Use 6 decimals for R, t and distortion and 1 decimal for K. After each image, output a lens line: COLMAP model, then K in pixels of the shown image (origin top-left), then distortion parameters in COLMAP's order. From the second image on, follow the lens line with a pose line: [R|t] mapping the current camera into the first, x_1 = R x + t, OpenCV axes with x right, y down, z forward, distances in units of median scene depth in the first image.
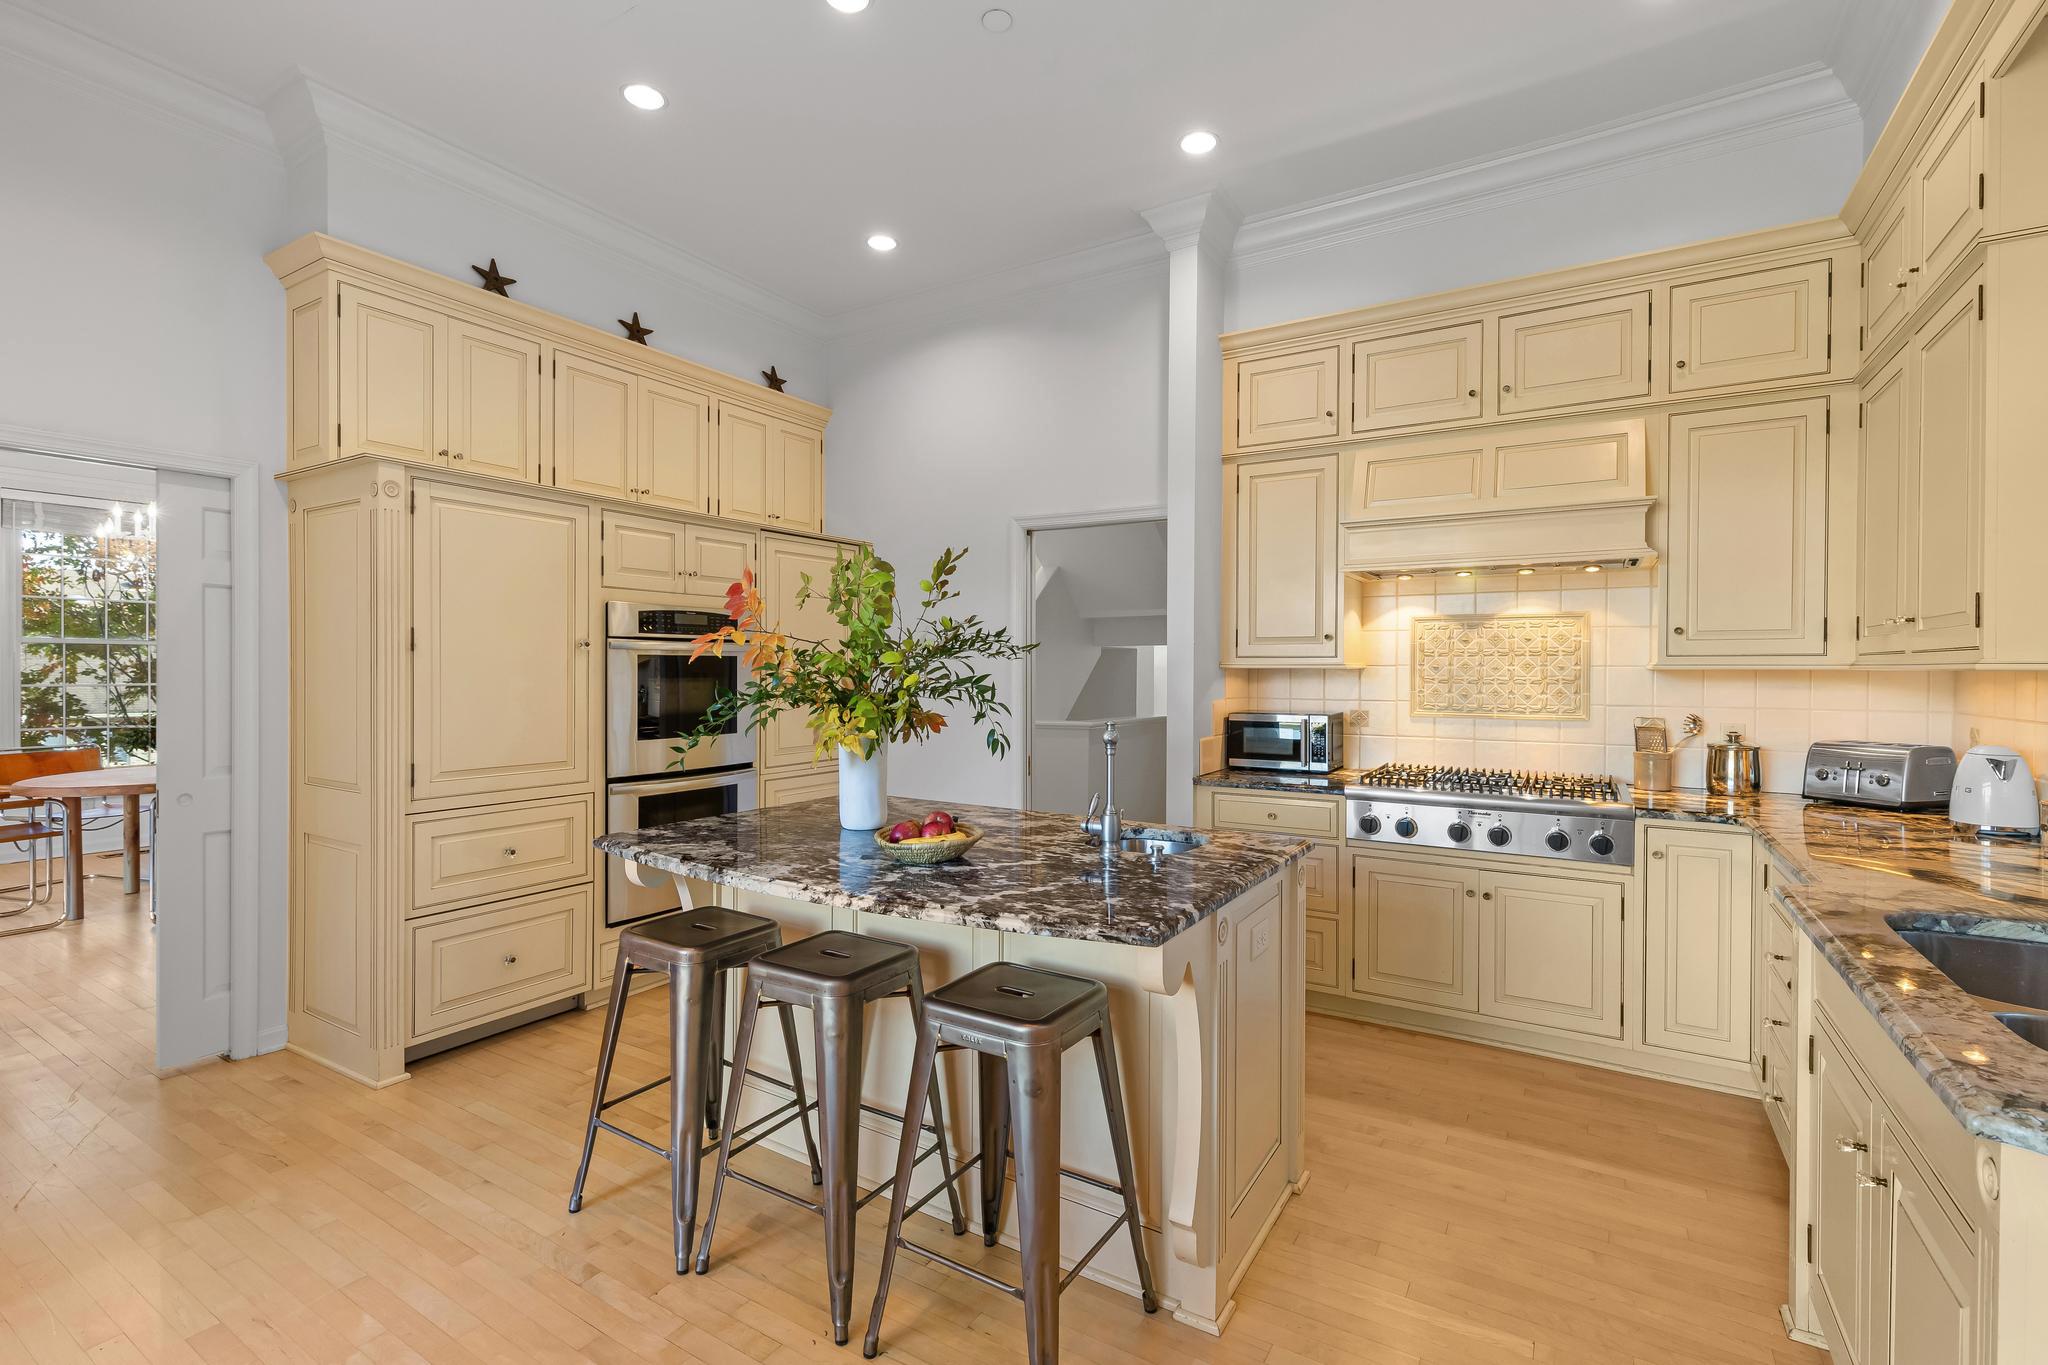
lens RADIAL K [[918.0, 0, 1026.9], [0, 918.0, 678.8], [0, 0, 1]] dist [0.002100, 0.000129]
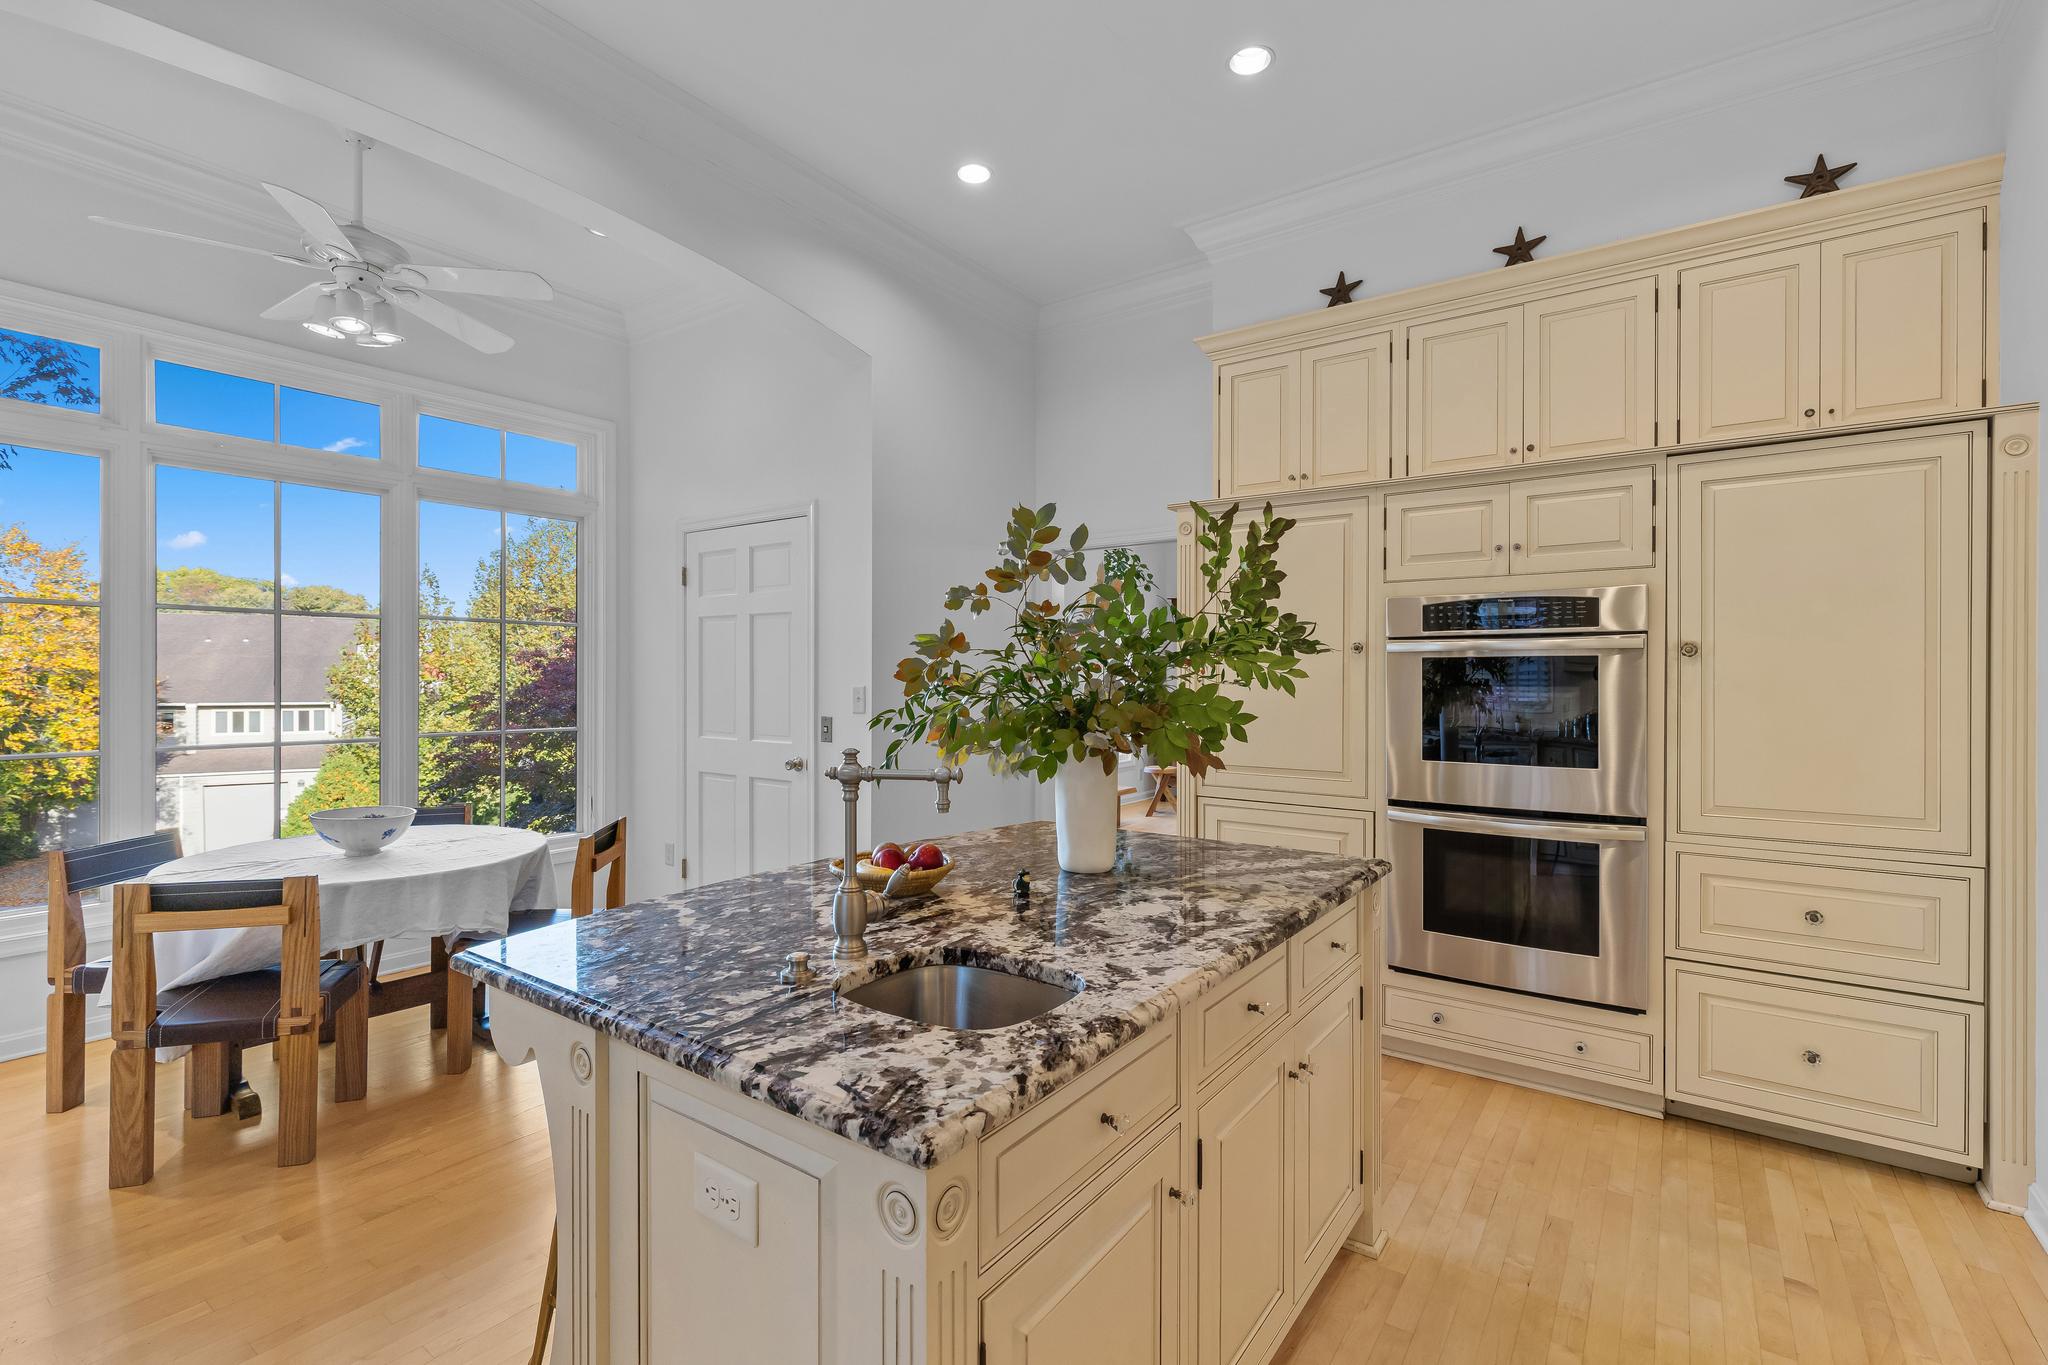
lens RADIAL K [[918.0, 0, 1026.9], [0, 918.0, 678.8], [0, 0, 1]] dist [0.002100, 0.000129]
pose [[-0.067442, -0.000036, -0.997723, 0.496409], [-0.012750, 0.999918, 0.000826, -0.003438], [0.997642, 0.012776, -0.067436, 0.792879]]
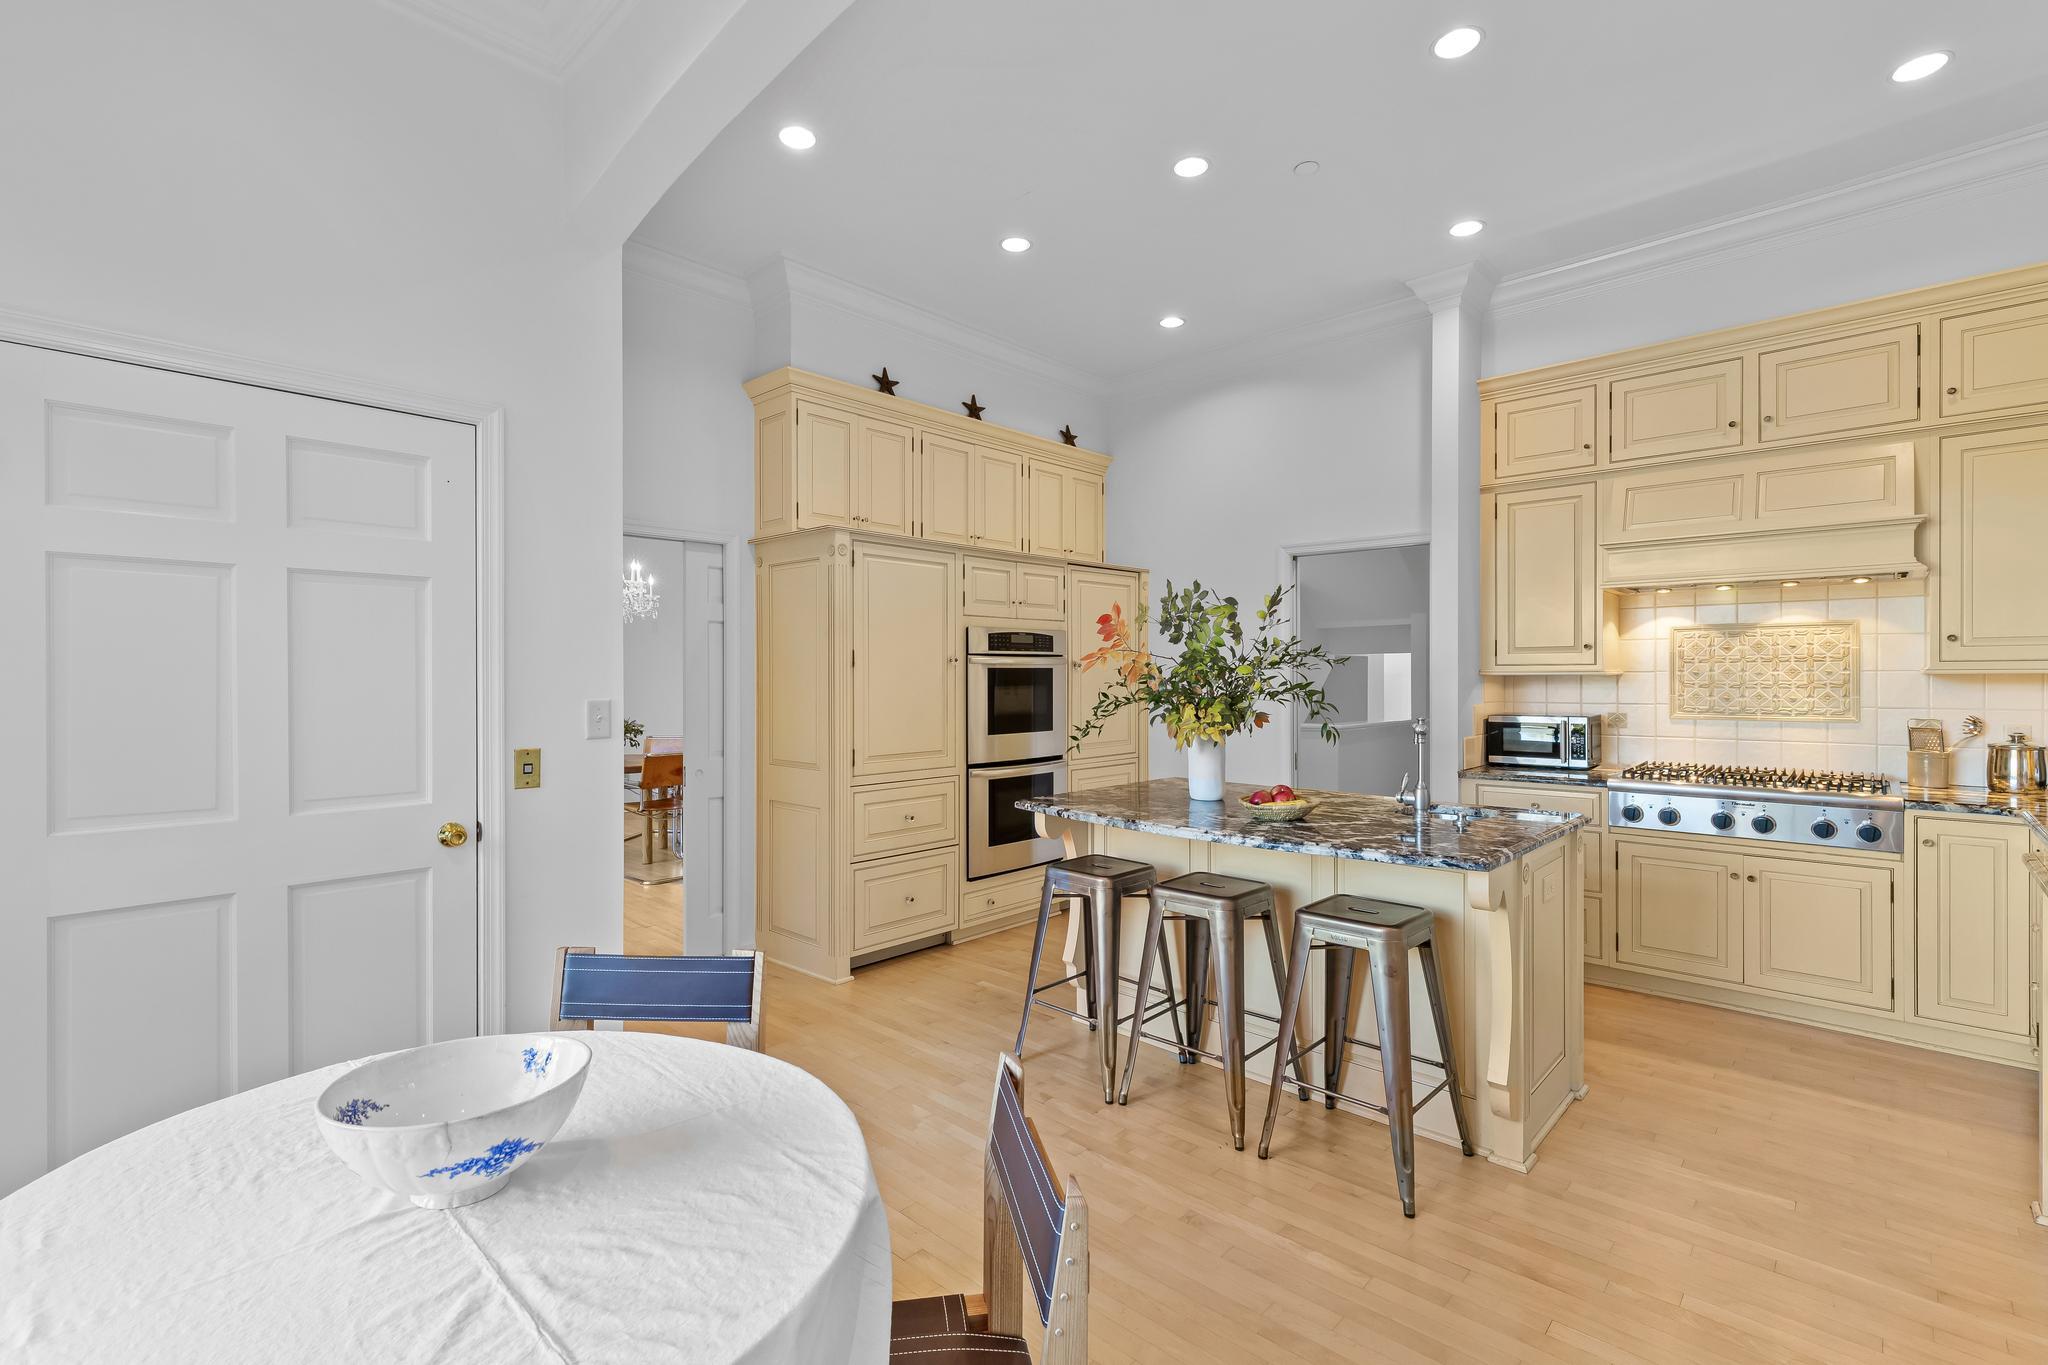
lens RADIAL K [[920.4, 0, 1024.0], [0, 920.4, 682.5], [0, 0, 1]] dist [0.002200, -0.000599]
pose [[0.979510, -0.005372, -0.201324, -0.134894], [0.004418, 0.999977, -0.005187, 0.000918], [0.201348, 0.004192, 0.979511, -0.268970]]
